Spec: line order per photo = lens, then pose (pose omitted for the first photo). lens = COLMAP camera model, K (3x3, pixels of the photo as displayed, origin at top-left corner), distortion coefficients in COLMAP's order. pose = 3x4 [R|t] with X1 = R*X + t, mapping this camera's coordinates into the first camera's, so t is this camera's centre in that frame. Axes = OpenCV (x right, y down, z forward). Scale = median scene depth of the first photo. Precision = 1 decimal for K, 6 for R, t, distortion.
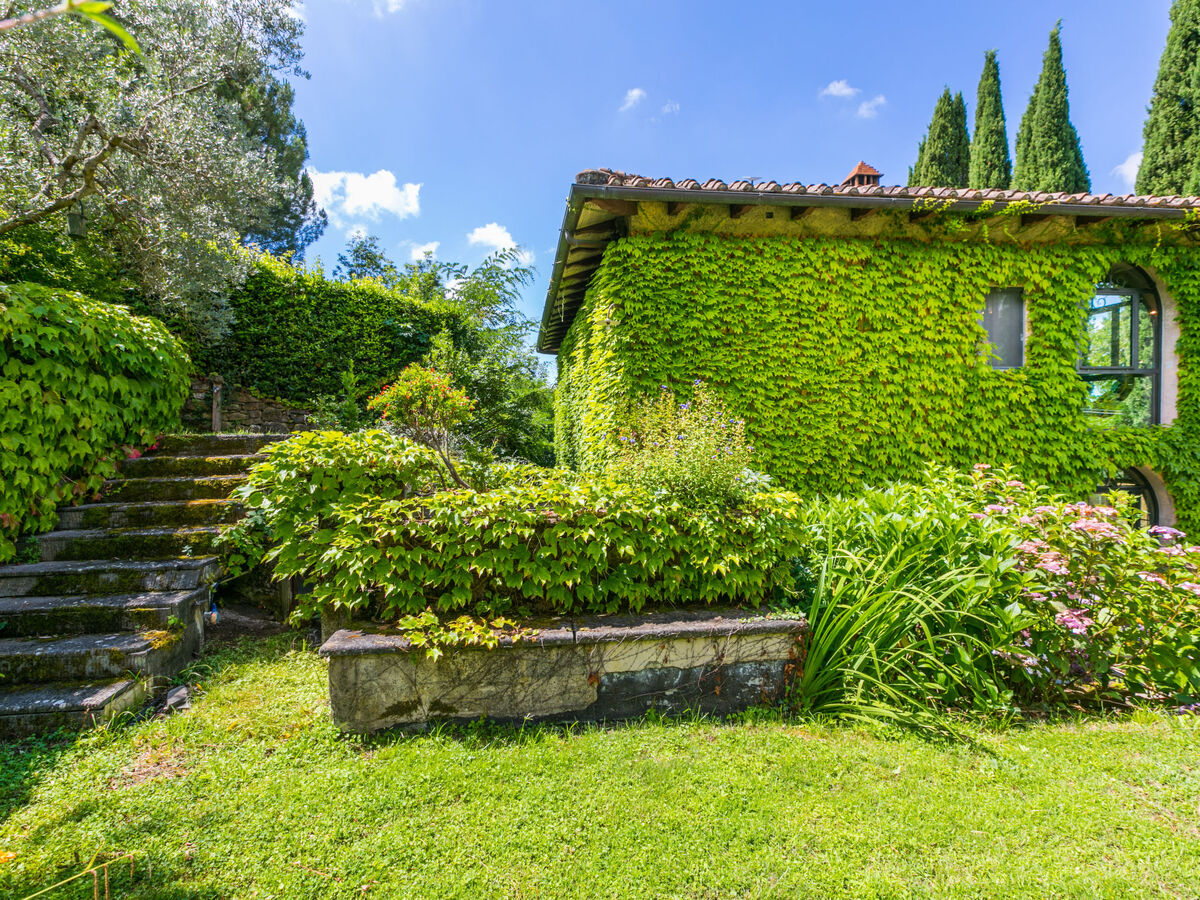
lens RADIAL K [[652.2, 0, 600.8], [0, 652.2, 420.9], [0, 0, 1]] dist [0.010338, -0.001172]
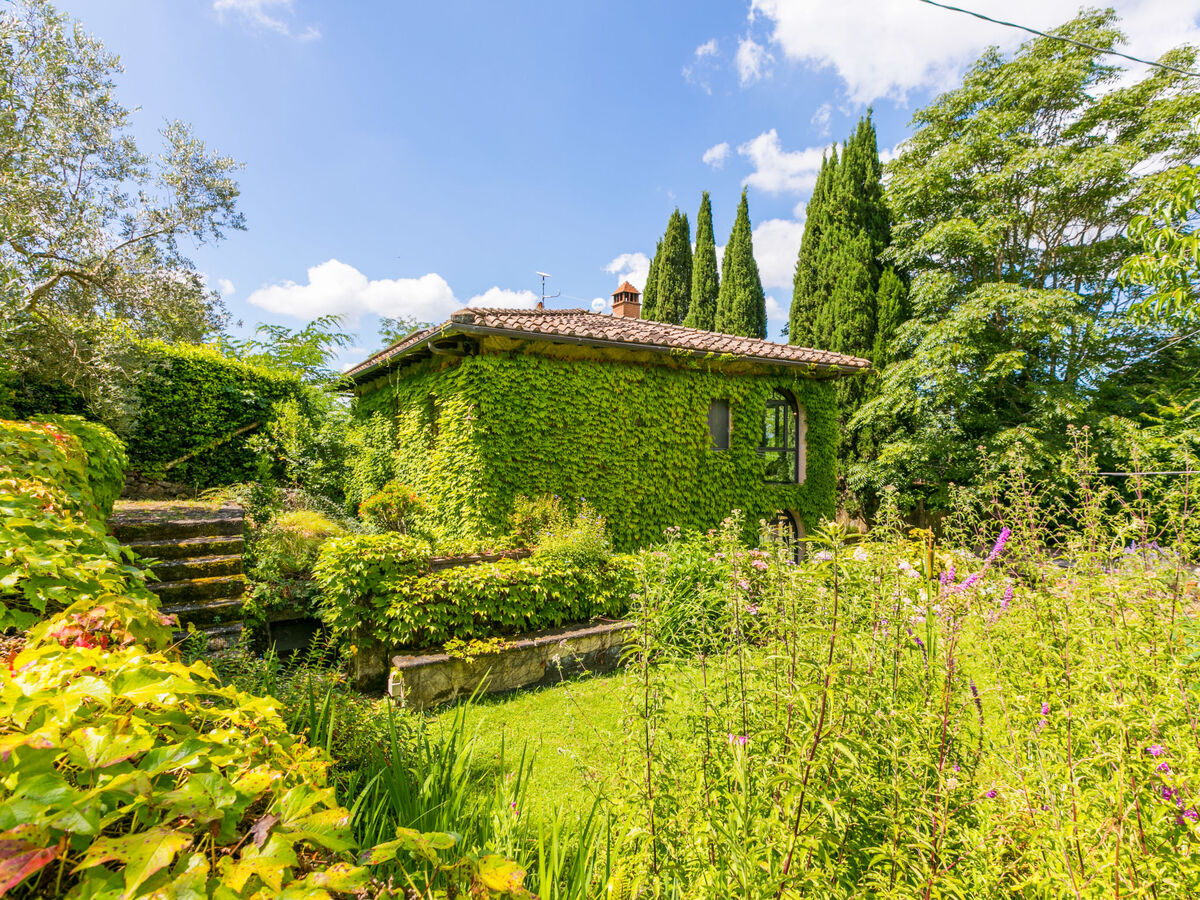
lens RADIAL K [[652.2, 0, 600.8], [0, 652.2, 420.9], [0, 0, 1]] dist [0.010338, -0.001172]
pose [[0.926326, 0.010475, 0.376578, -0.249532], [-0.002818, 0.999778, -0.020878, -0.119561], [-0.376713, 0.018279, 0.926150, -0.364527]]
